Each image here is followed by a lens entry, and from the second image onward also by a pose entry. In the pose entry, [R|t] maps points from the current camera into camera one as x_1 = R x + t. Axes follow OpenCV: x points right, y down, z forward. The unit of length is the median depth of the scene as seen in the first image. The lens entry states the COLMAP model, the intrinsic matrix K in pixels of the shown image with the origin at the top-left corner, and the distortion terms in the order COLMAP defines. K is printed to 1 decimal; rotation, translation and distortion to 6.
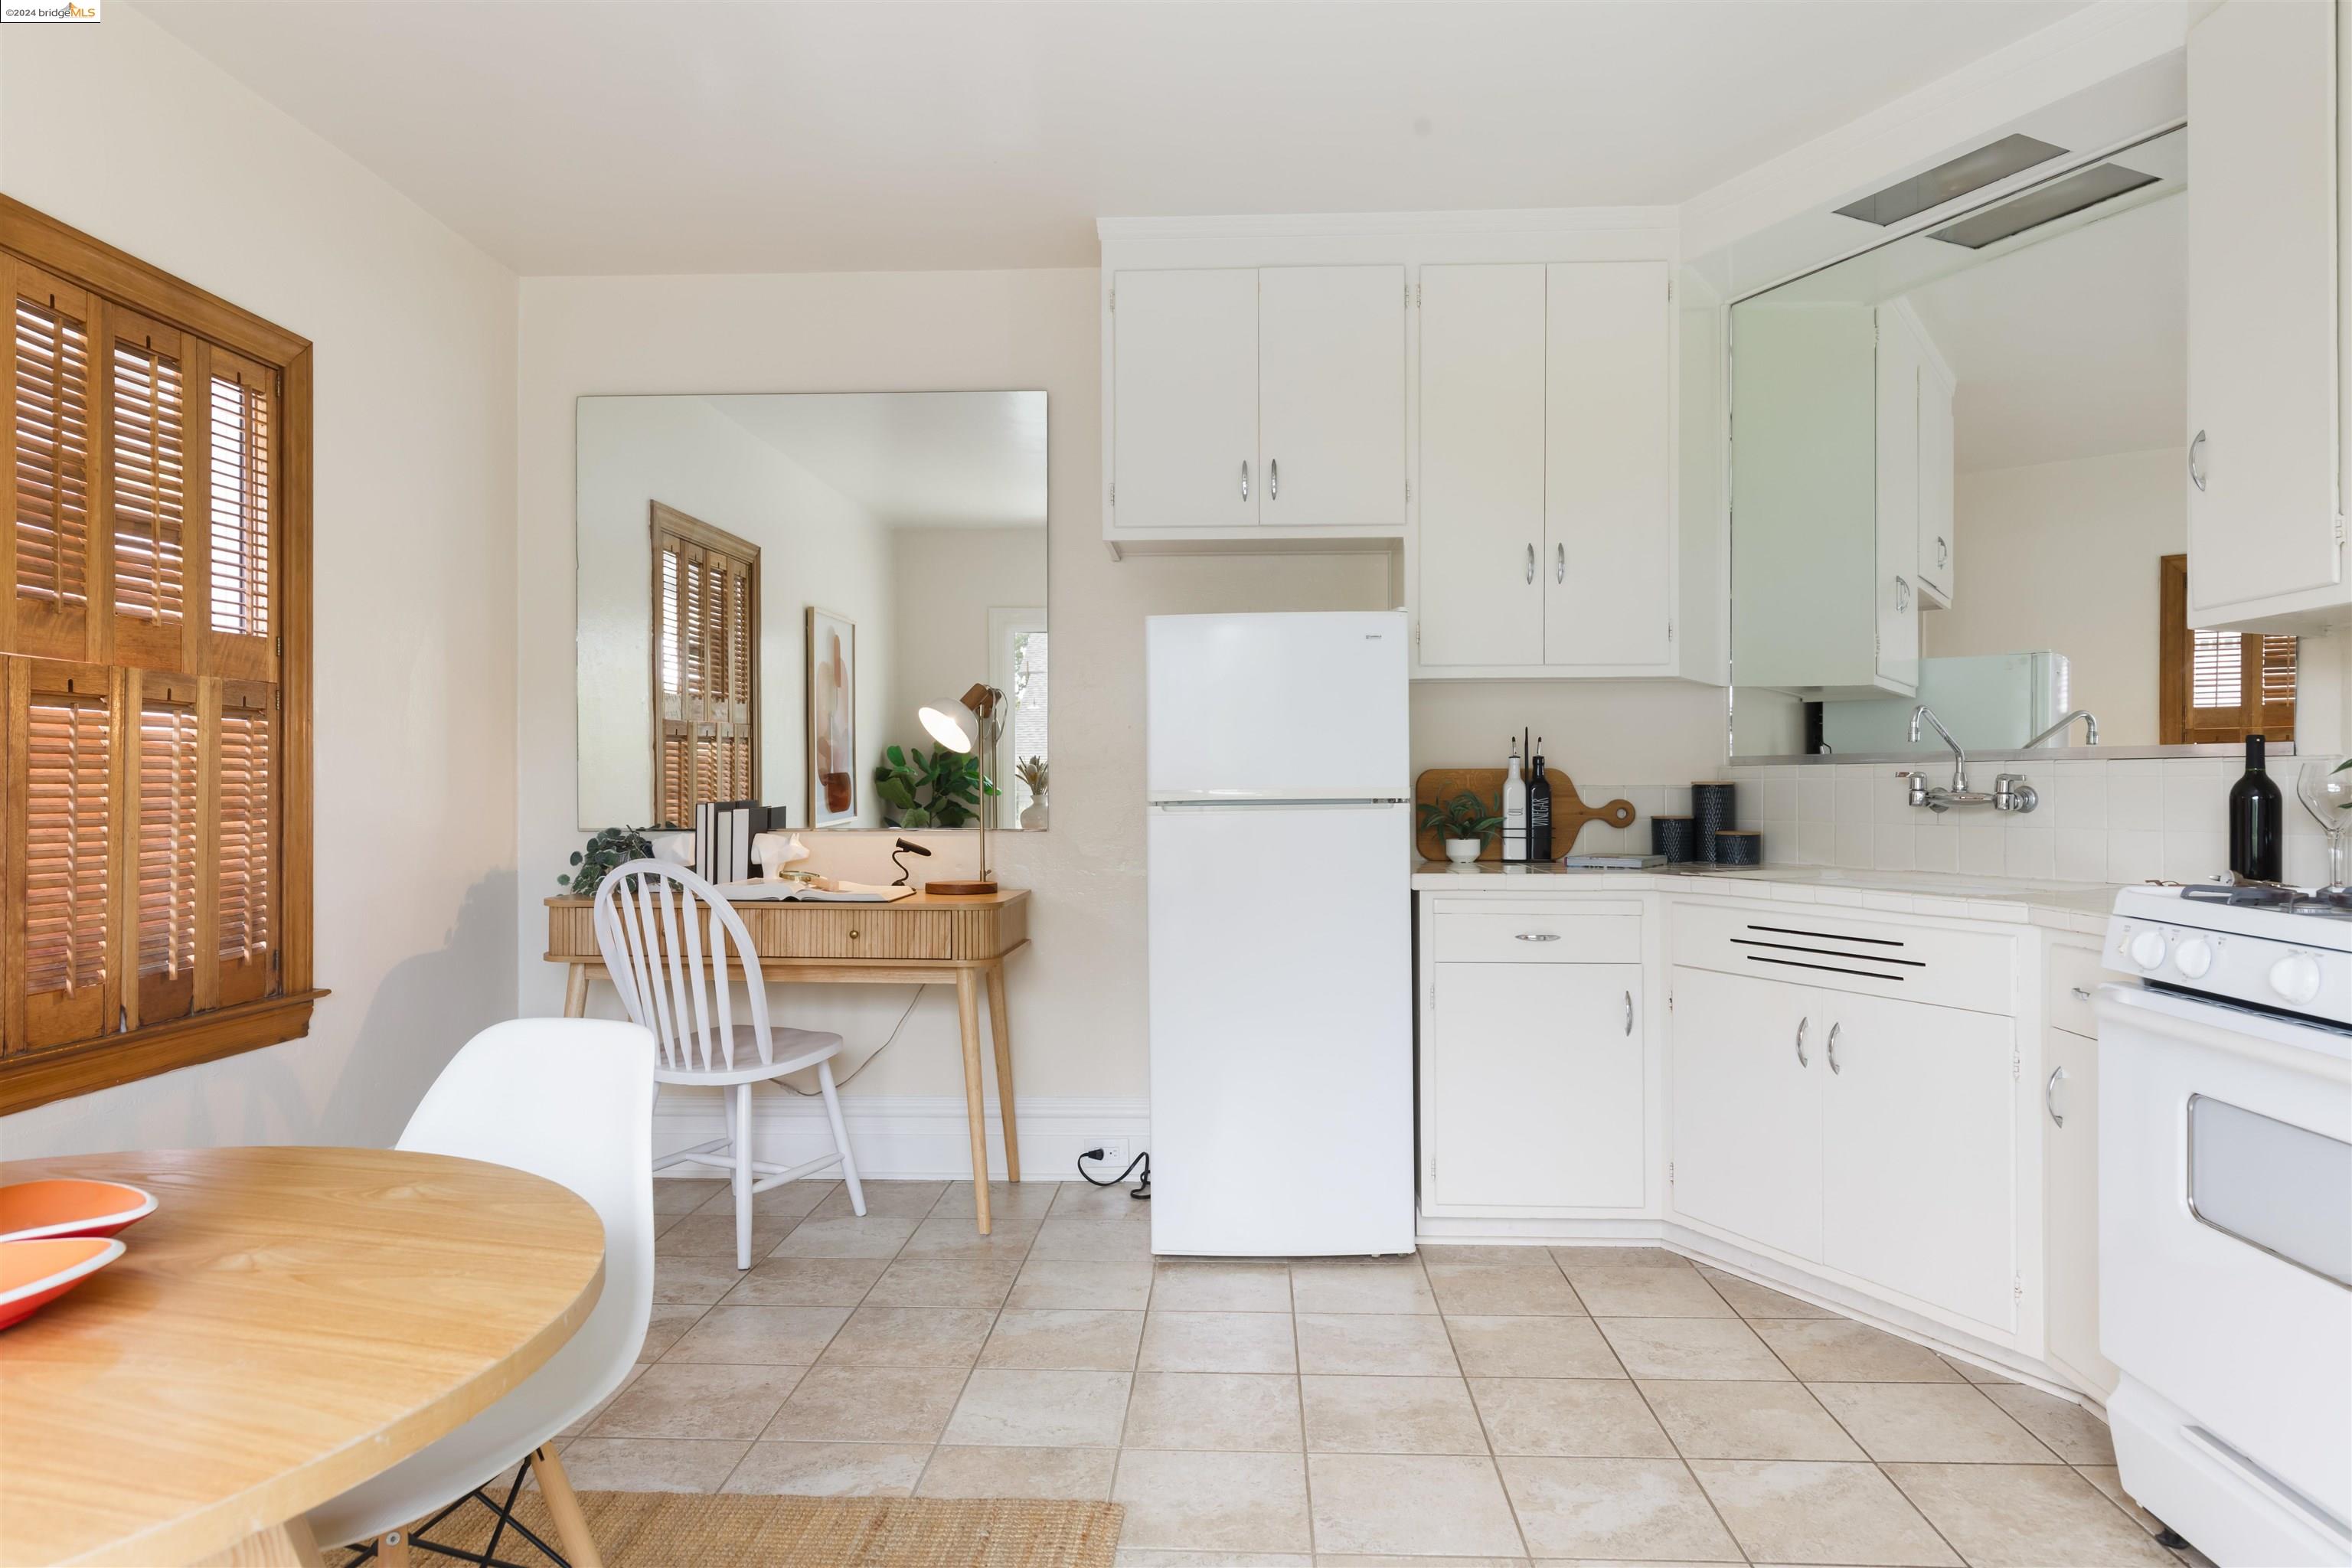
lens RADIAL K [[1438.1, 0, 1181.9], [0, 1438.1, 787.0], [0, 0, 1]] dist [0.003731, 0.001974]
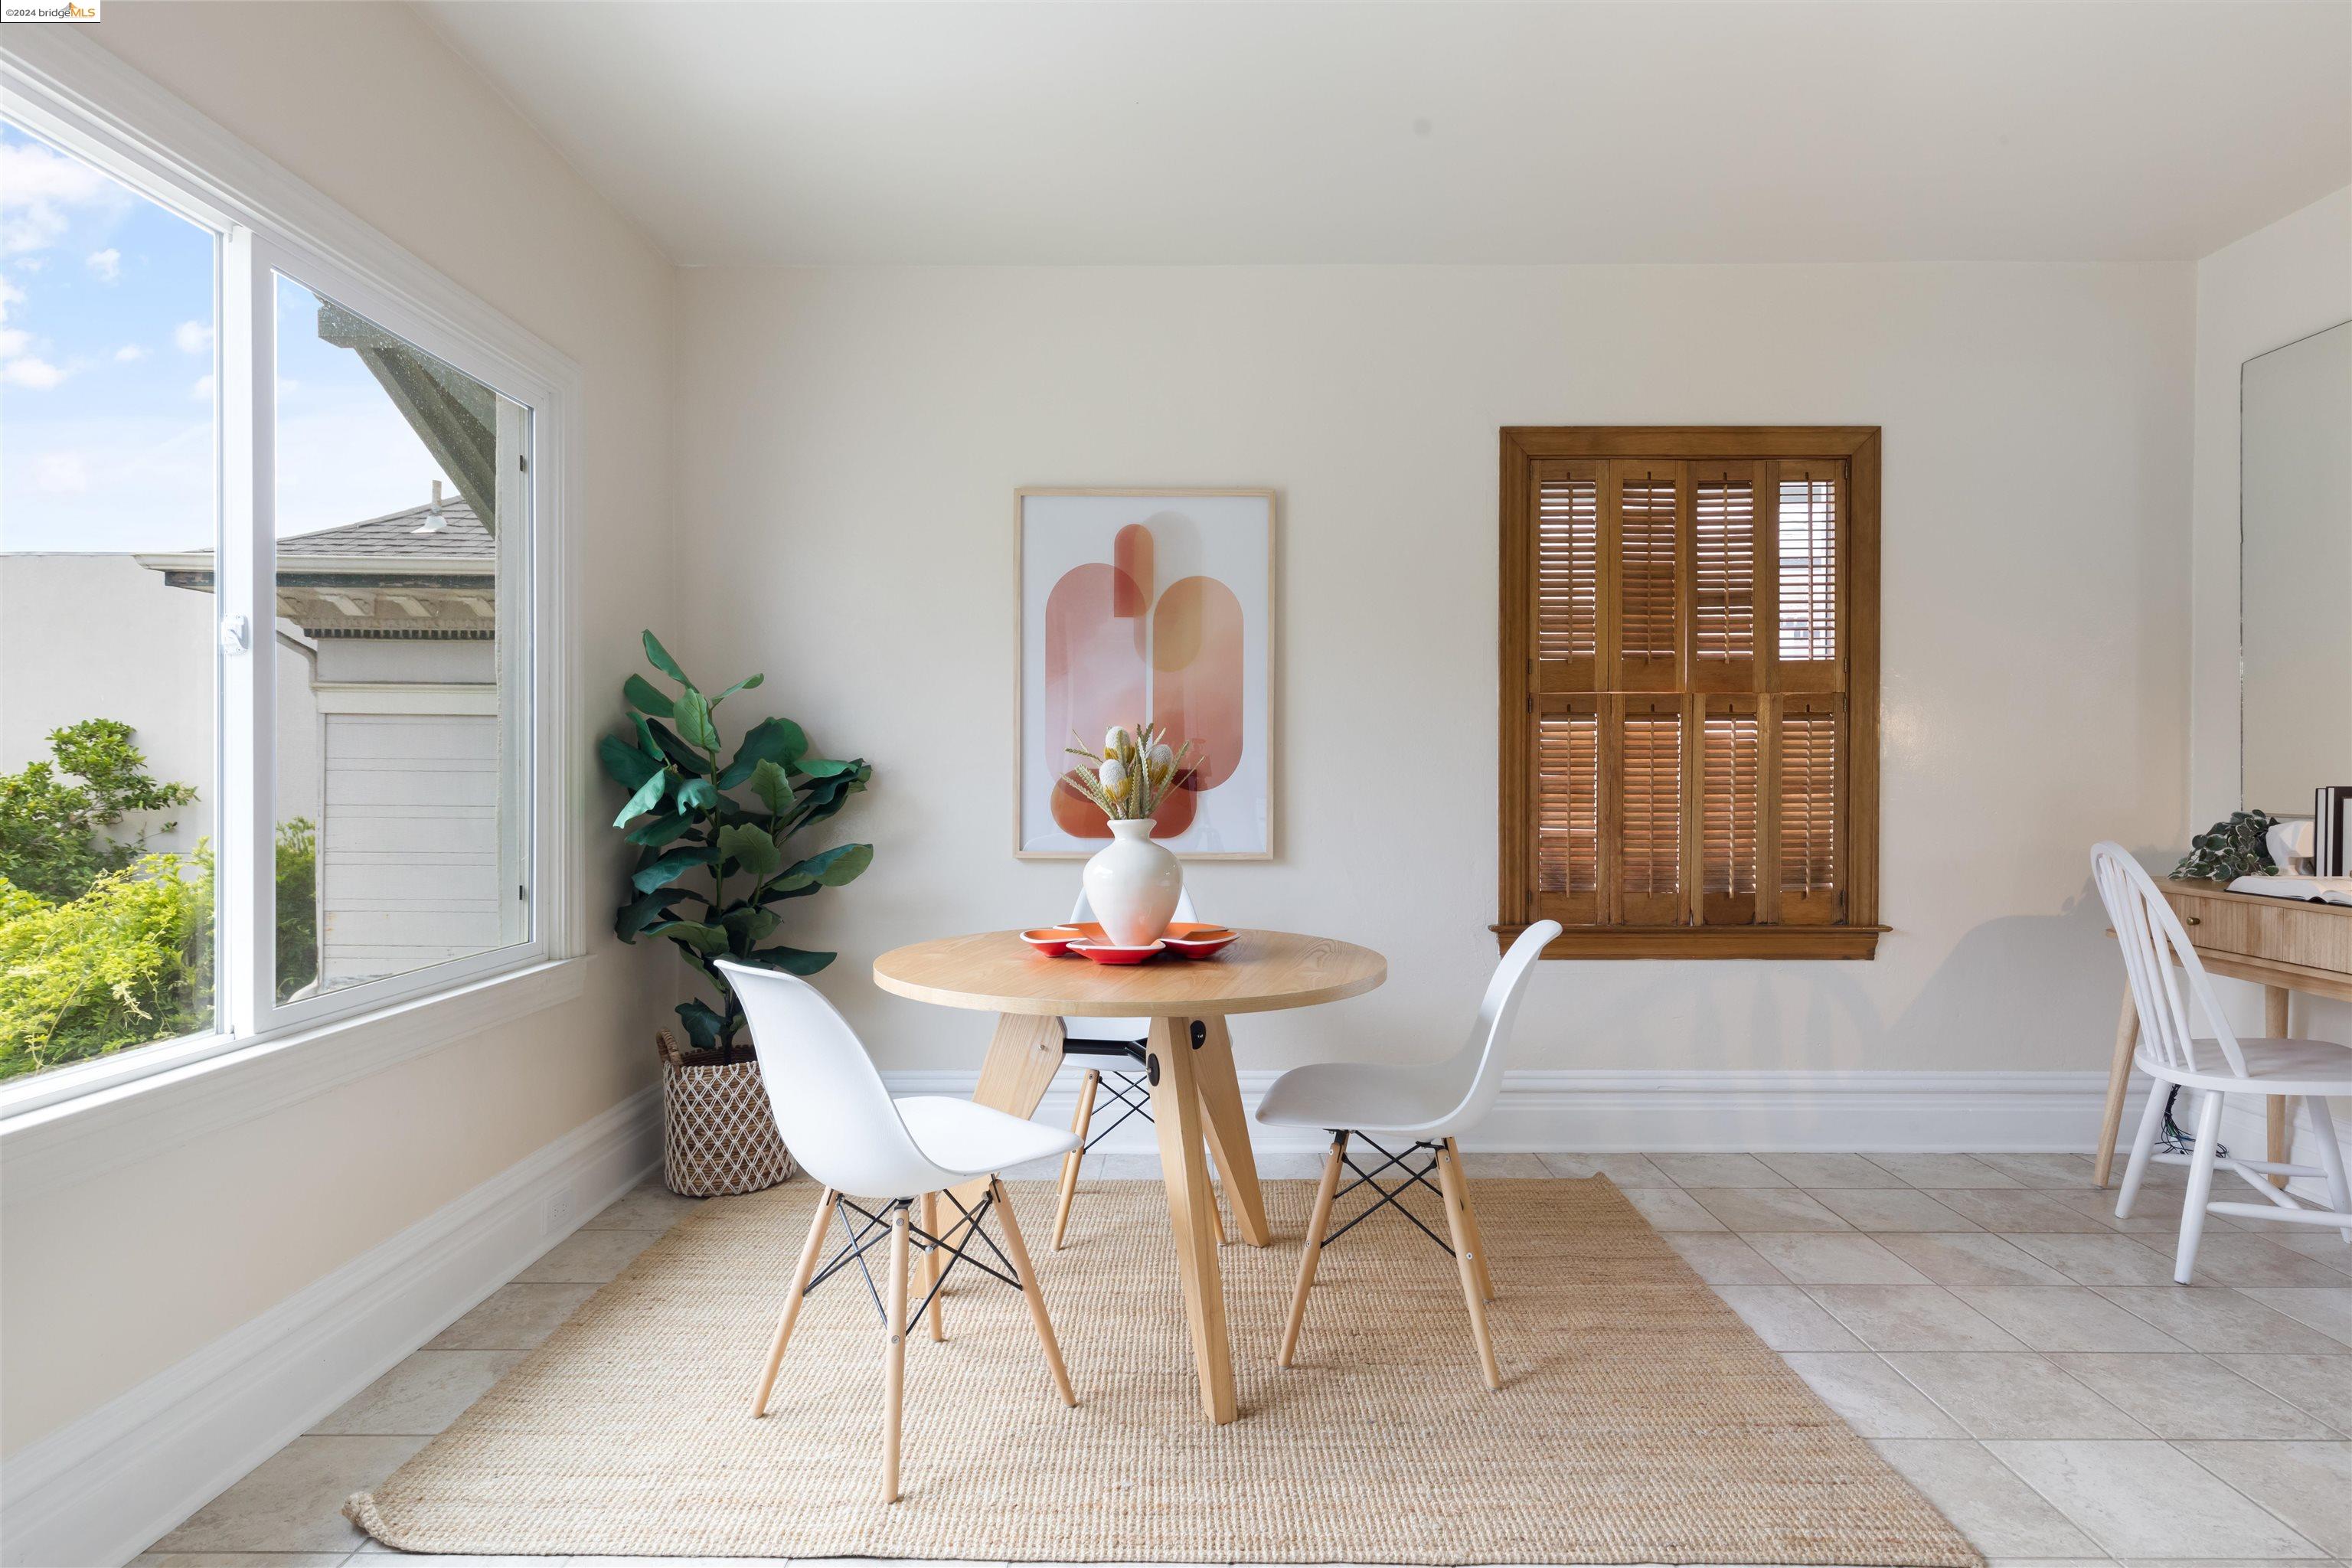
lens RADIAL K [[1272.8, 0, 1175.5], [0, 1272.8, 777.3], [0, 0, 1]] dist [0.006757, 0.001117]
pose [[0.029716, 0.007271, -0.999532, 0.594663], [0.000483, 0.999973, 0.007289, -0.001783], [0.999558, -0.000700, 0.029712, 0.372566]]
